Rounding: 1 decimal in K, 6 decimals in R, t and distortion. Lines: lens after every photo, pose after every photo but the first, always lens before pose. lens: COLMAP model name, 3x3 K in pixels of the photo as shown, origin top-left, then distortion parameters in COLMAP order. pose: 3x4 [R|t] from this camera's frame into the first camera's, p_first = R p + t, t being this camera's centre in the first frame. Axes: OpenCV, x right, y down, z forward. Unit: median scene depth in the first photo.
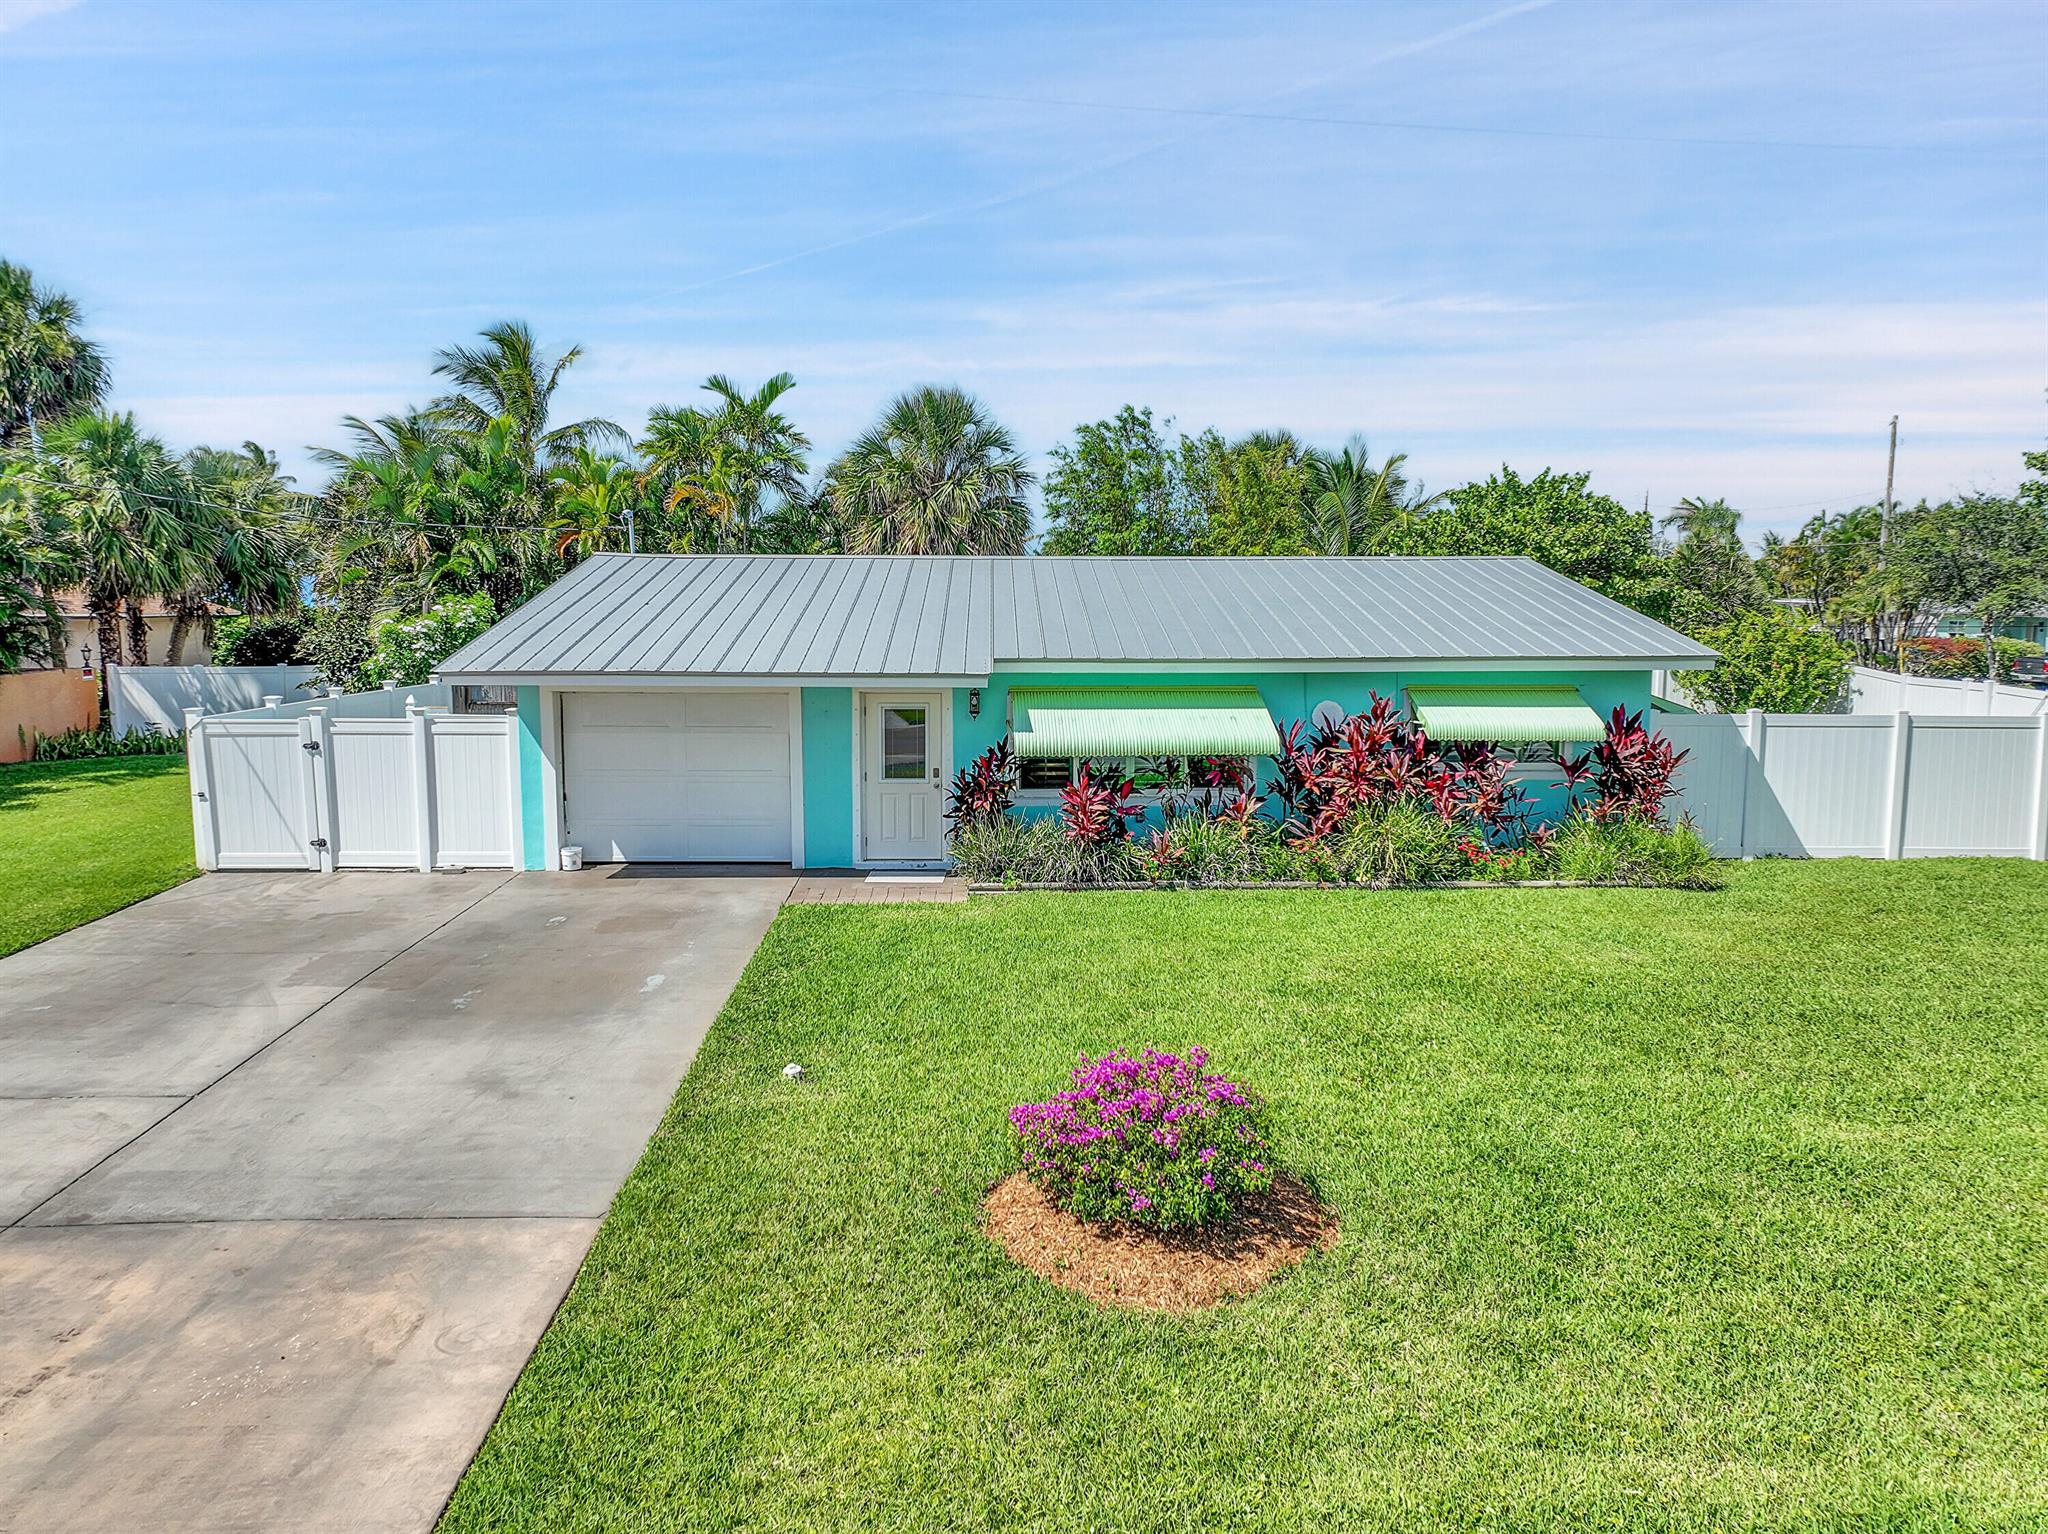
lens RADIAL K [[1437.5, 0, 1025.1], [0, 1437.5, 758.5], [0, 0, 1]] dist [-0.004671, 0.023974]
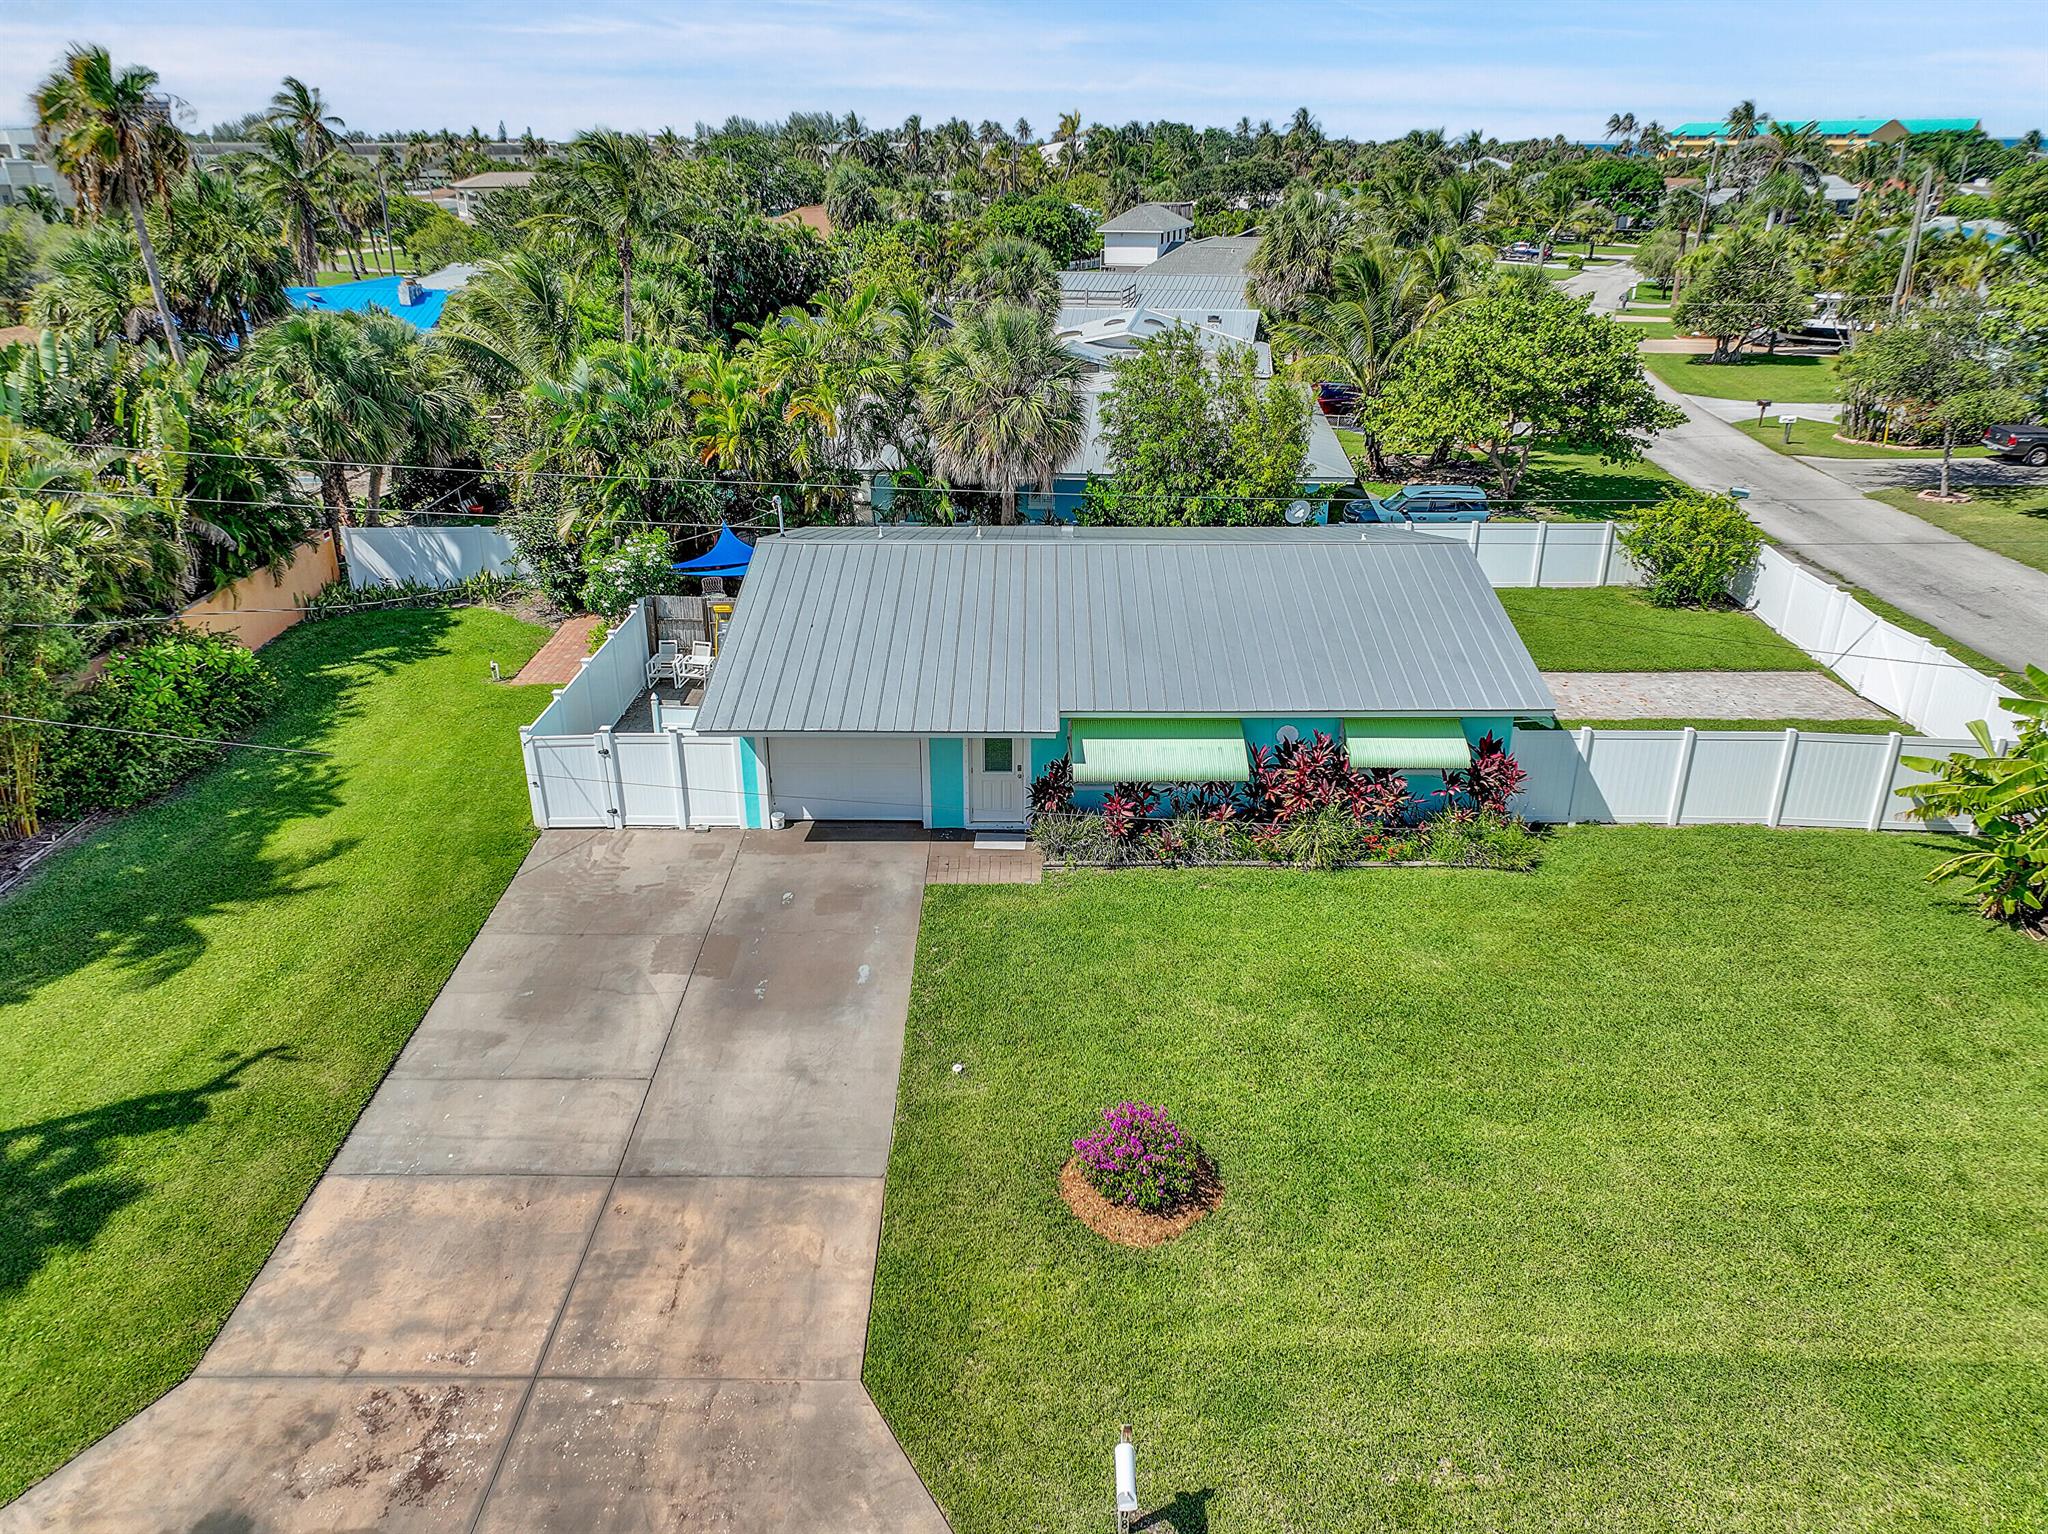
lens RADIAL K [[1437.5, 0, 1025.1], [0, 1437.5, 758.5], [0, 0, 1]] dist [-0.004671, 0.023974]
pose [[0.999448, 0.011293, -0.031233, -0.016234], [-0.001759, 0.957100, 0.289752, -0.691536], [0.033165, -0.289537, 0.956592, -0.665919]]
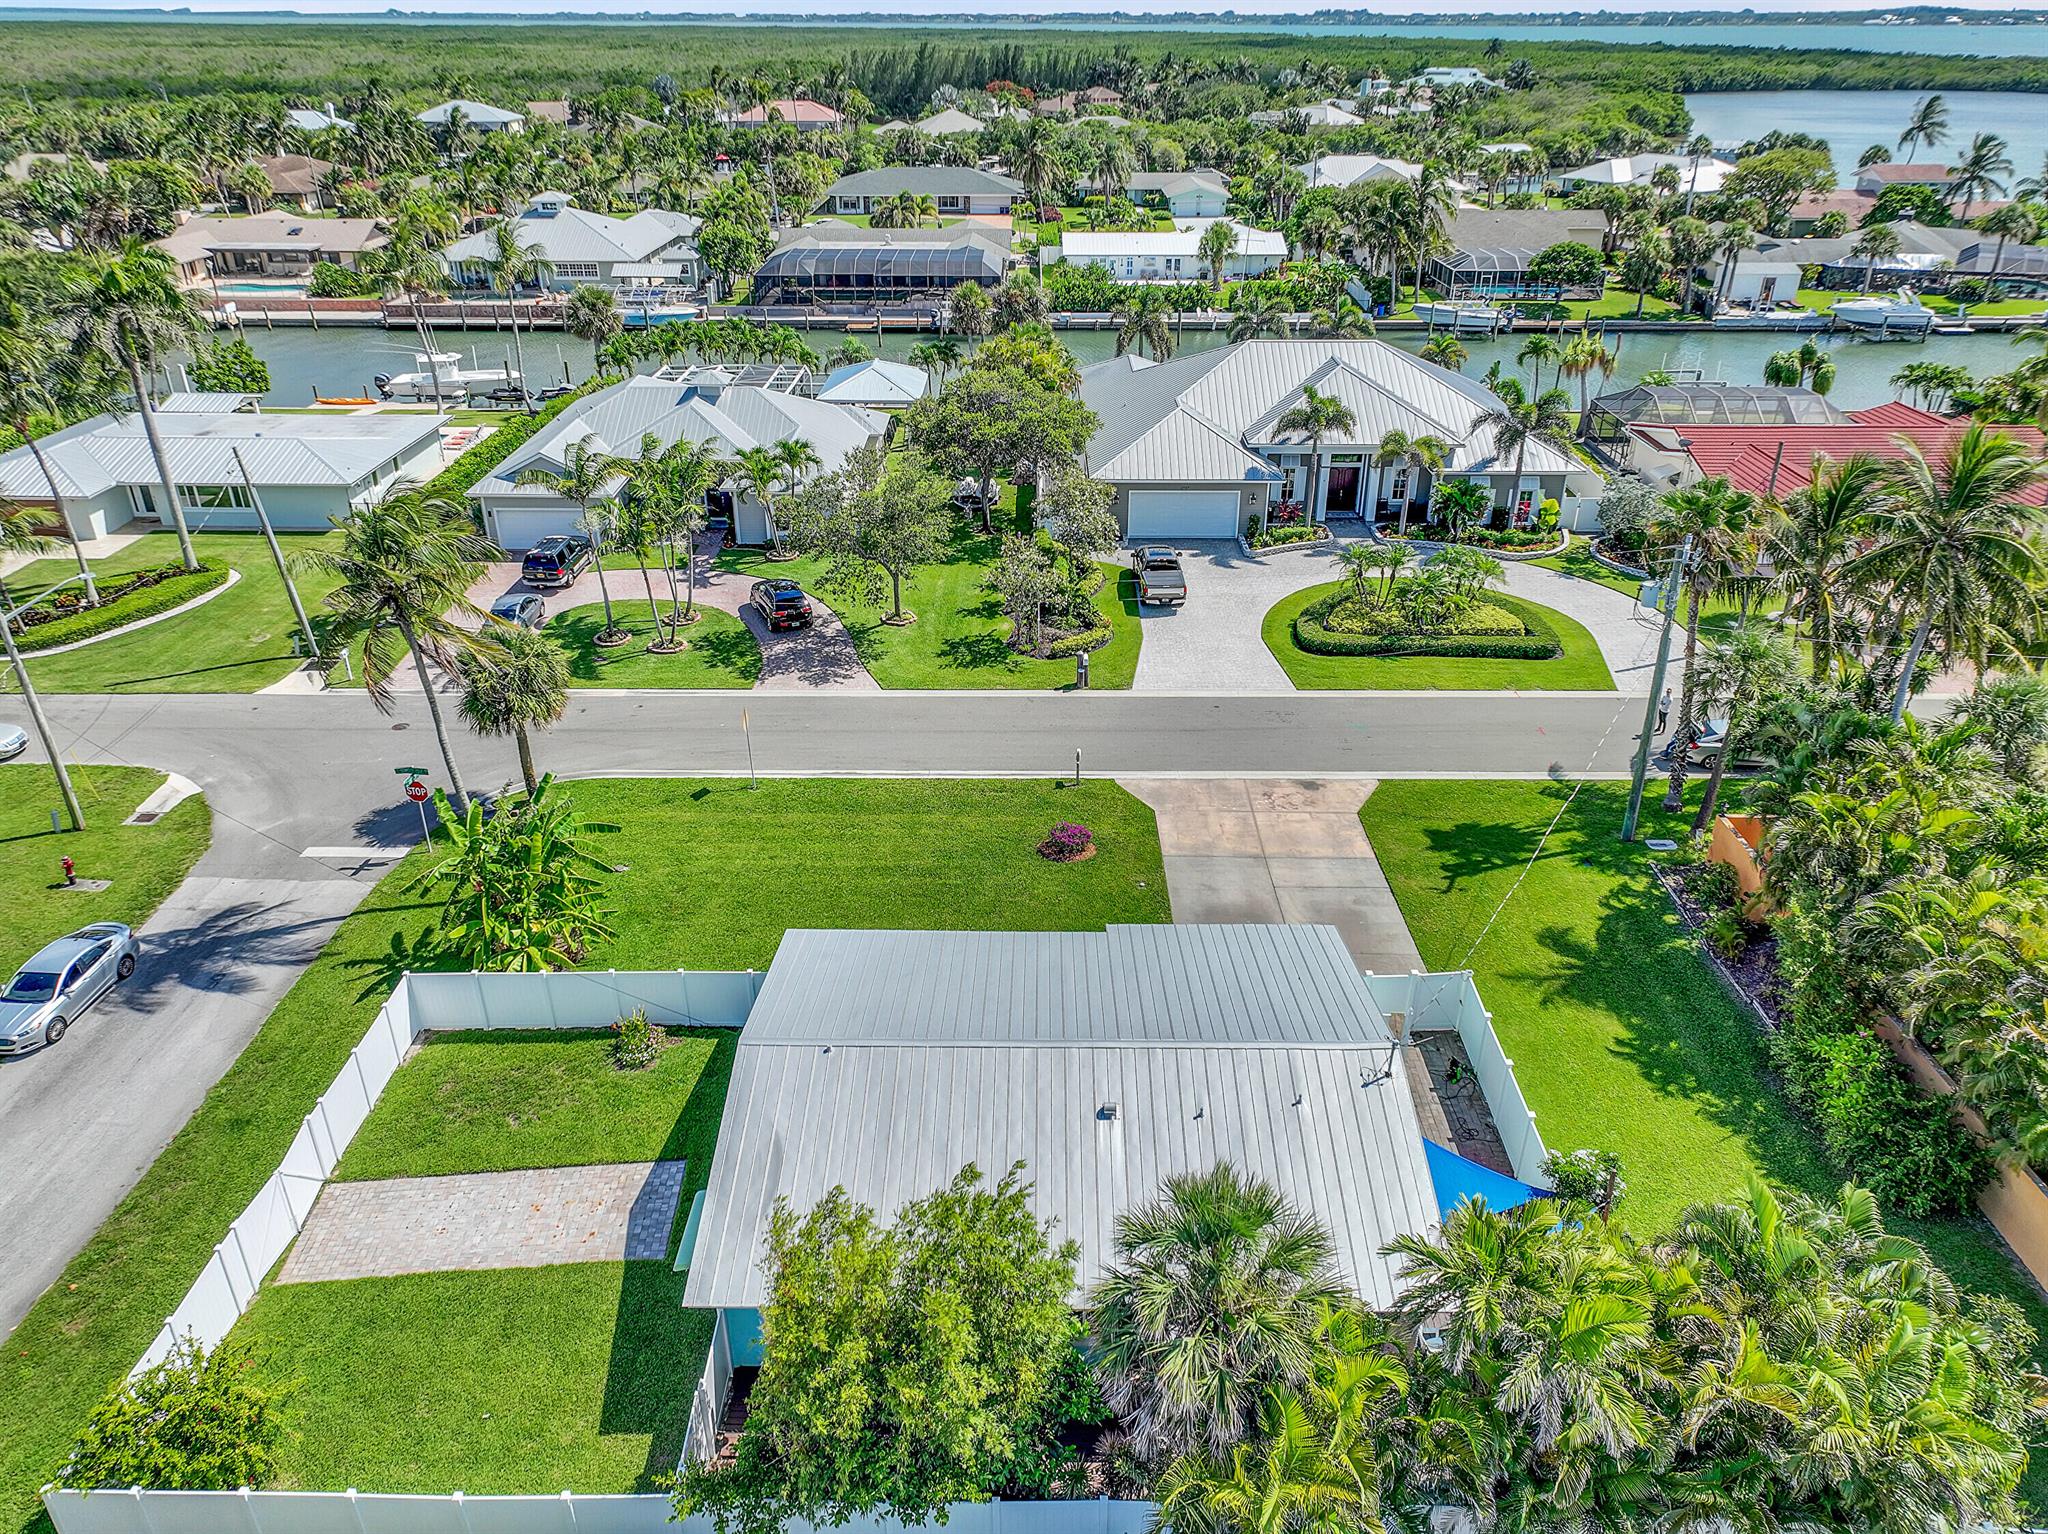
lens RADIAL K [[1433.8, 0, 1024.0], [0, 1433.8, 767.0], [0, 0, 1]] dist [0.004935, -0.000245]
pose [[-0.999401, -0.018046, 0.029536, 0.075446], [0.001683, 0.826976, 0.562234, -2.421688], [-0.034572, 0.561947, -0.826450, 4.215552]]
